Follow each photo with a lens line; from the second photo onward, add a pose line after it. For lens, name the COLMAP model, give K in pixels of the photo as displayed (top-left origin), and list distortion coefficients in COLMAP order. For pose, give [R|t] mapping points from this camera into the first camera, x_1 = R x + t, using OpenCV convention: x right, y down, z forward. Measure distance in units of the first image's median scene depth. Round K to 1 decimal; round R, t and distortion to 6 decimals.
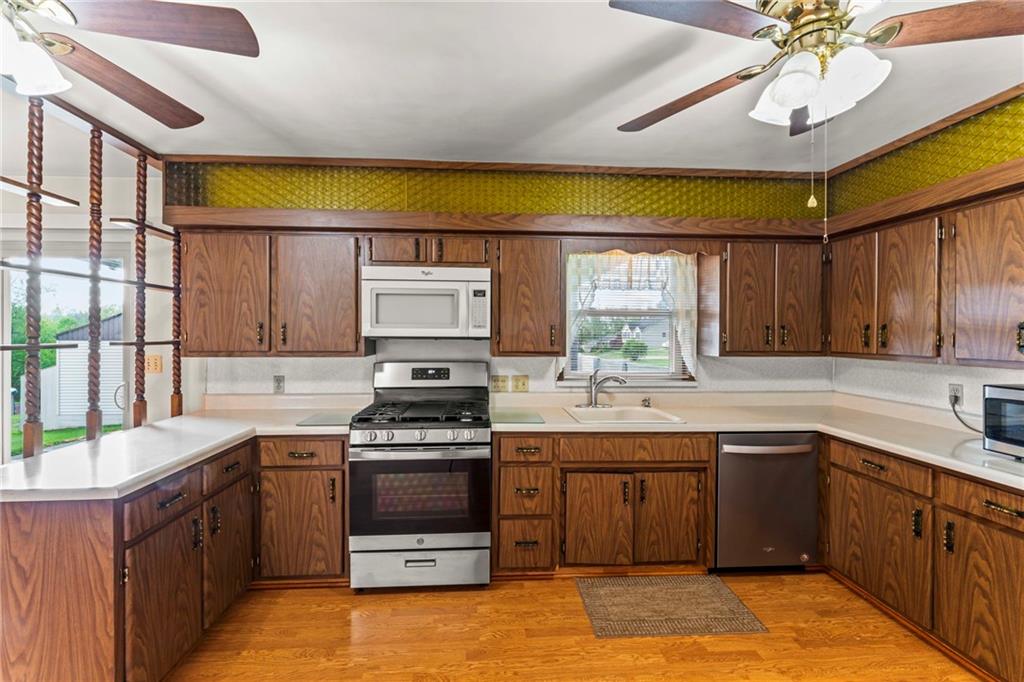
lens RADIAL K [[450.3, 0, 509.9], [0, 450.3, 336.2], [0, 0, 1]] dist [-0.000168, -0.000074]
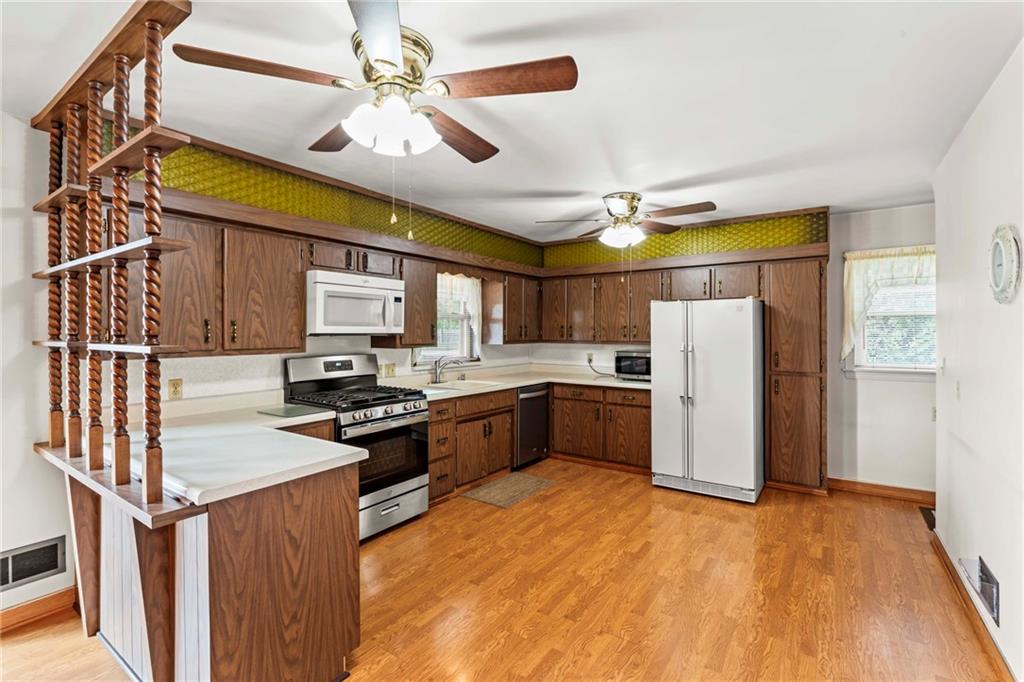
lens RADIAL K [[460.8, 0, 509.0], [0, 460.8, 335.9], [0, 0, 1]] dist [-0.000680, -0.000045]
pose [[0.626120, -0.010719, 0.779653, -0.945278], [0.008042, 0.999941, 0.007290, 0.002185], [-0.779686, 0.001706, 0.626169, -0.082603]]
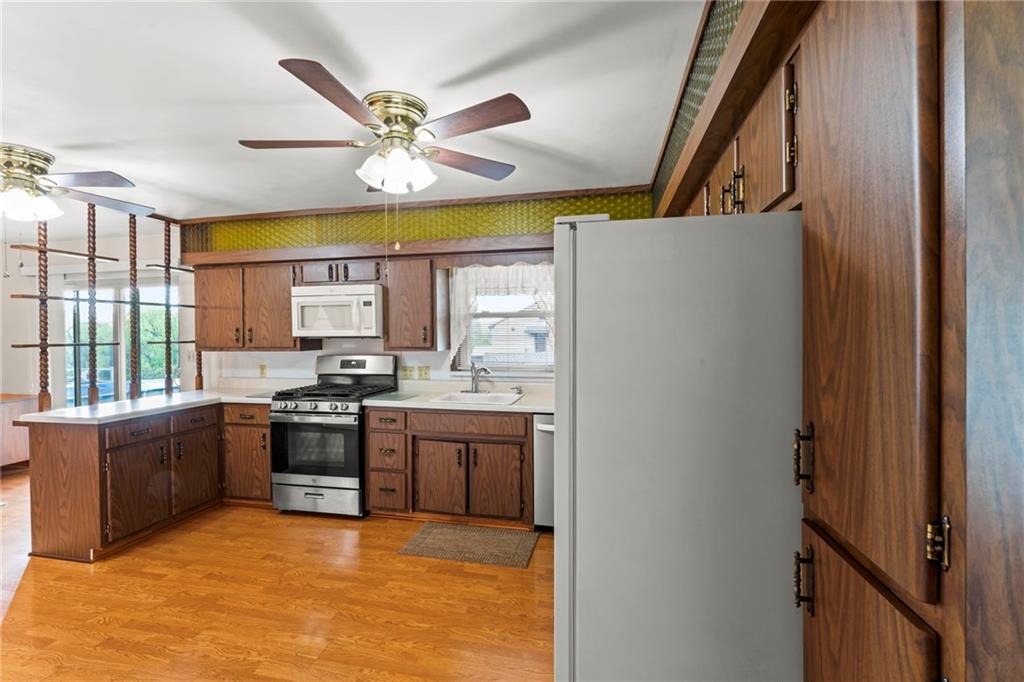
lens RADIAL K [[467.0, 0, 514.2], [0, 467.0, 338.3], [0, 0, 1]] dist [0.000082, 0.000073]
pose [[0.959386, -0.008629, -0.281963, 0.776016], [0.010138, 0.999941, 0.003893, 0.007539], [0.281913, -0.006593, 0.959417, -0.217477]]
